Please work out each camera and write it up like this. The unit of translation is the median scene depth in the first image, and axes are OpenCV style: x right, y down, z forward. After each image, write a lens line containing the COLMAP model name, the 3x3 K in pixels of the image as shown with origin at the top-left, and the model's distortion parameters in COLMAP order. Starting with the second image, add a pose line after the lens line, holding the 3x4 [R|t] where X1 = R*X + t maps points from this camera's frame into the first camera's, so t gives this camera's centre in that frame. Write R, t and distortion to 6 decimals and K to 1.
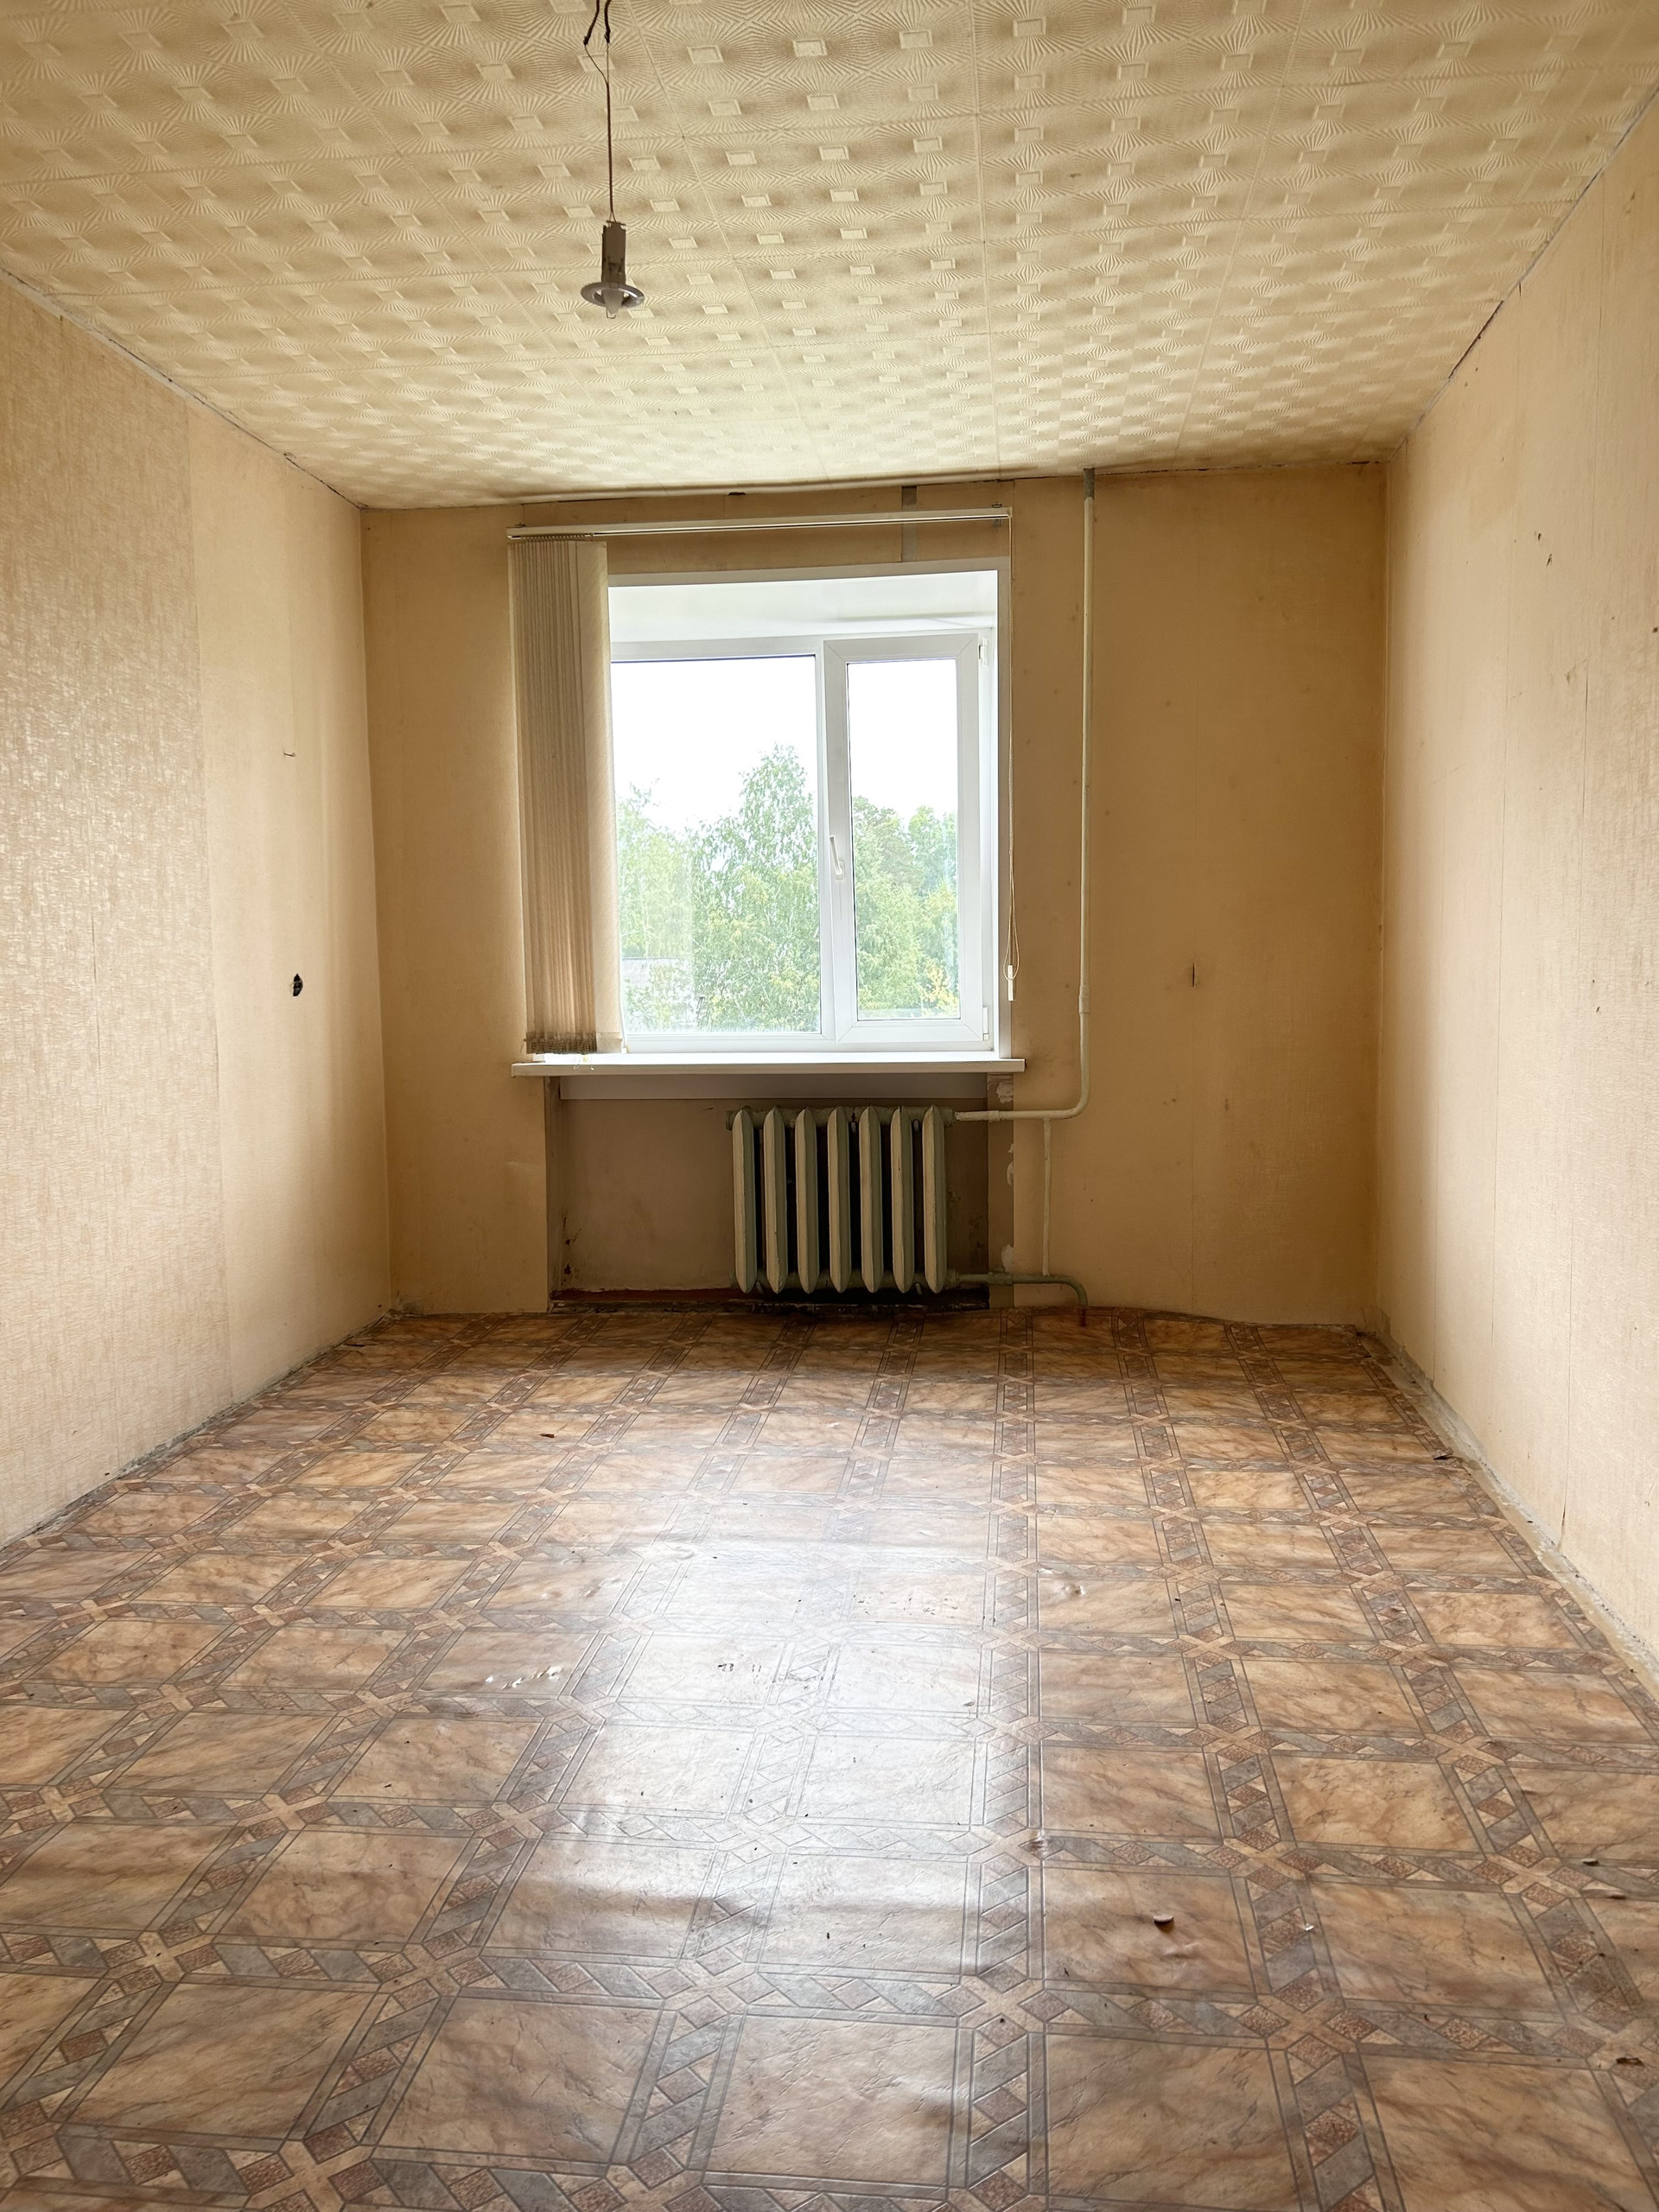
lens RADIAL K [[1645.6, 0, 833.9], [0, 1645.6, 1102.1], [0, 0, 1]] dist [0.053877, -0.052442]
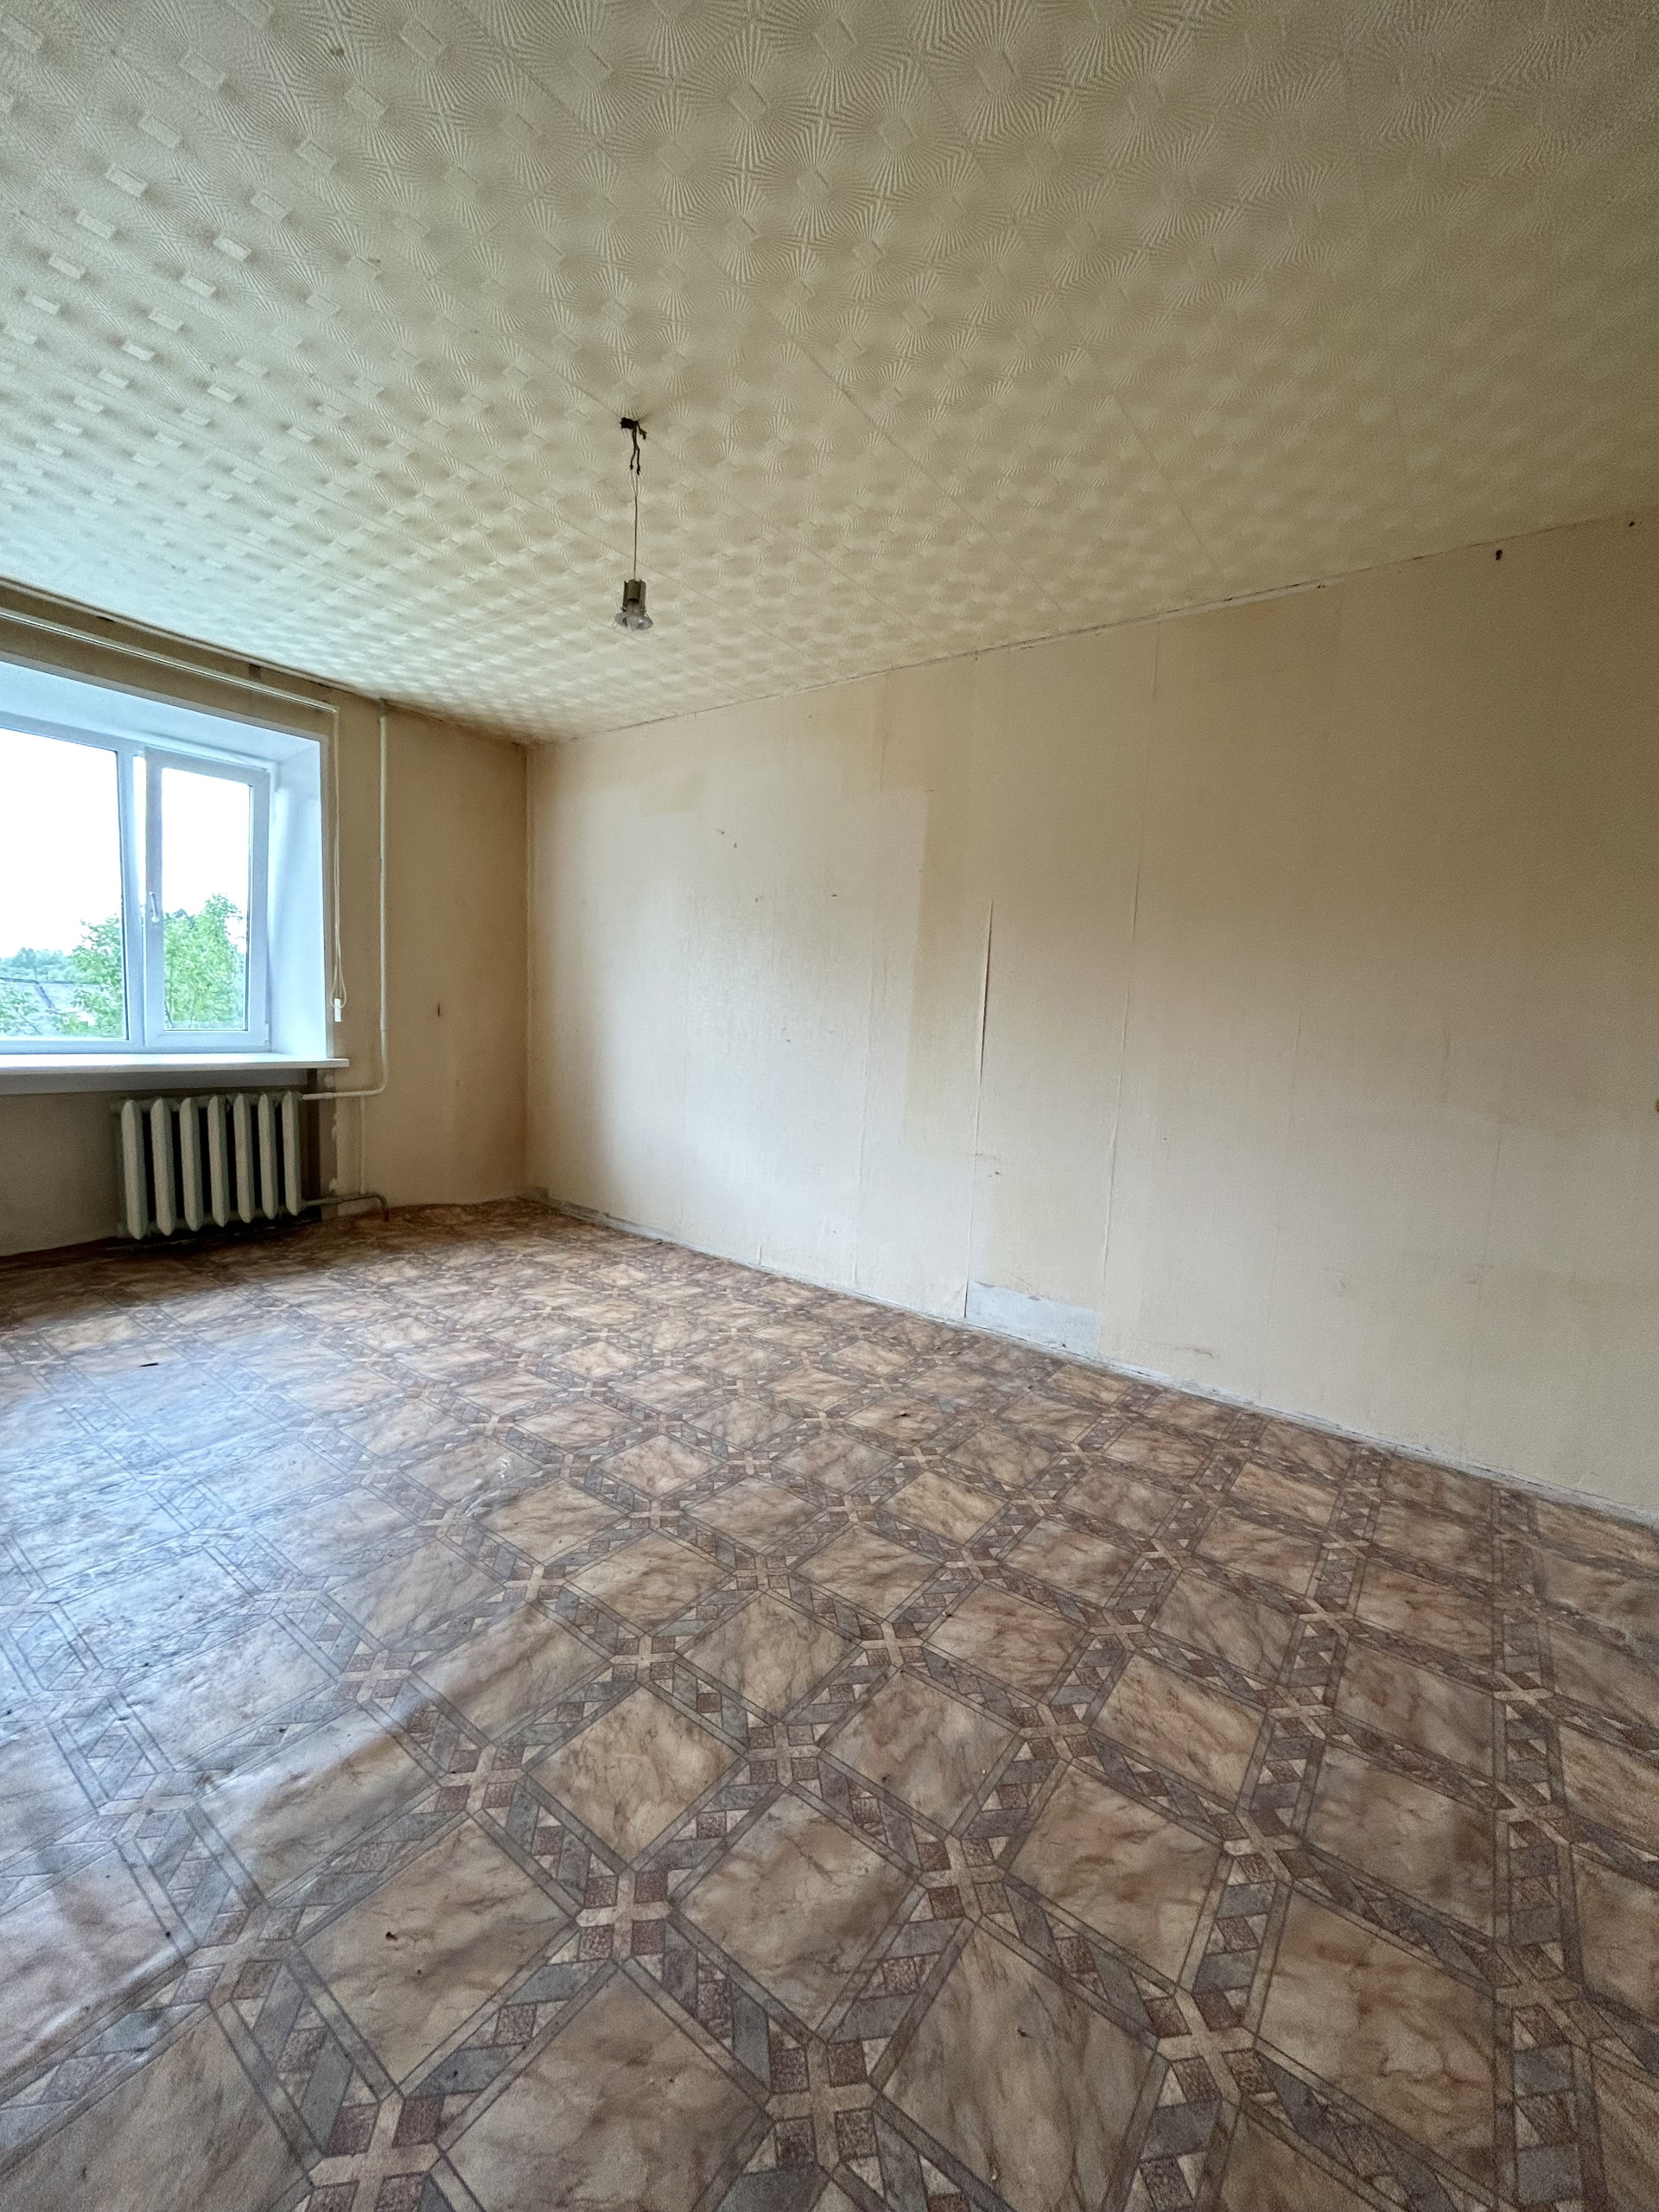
lens RADIAL K [[894.3, 0, 820.4], [0, 894.3, 1103.6], [0, 0, 1]] dist [0.000647, -0.000193]
pose [[0.500214, -0.052161, 0.864329, -0.550160], [0.019787, 0.998612, 0.048813, -0.022778], [-0.865676, -0.007314, 0.500552, 0.240632]]
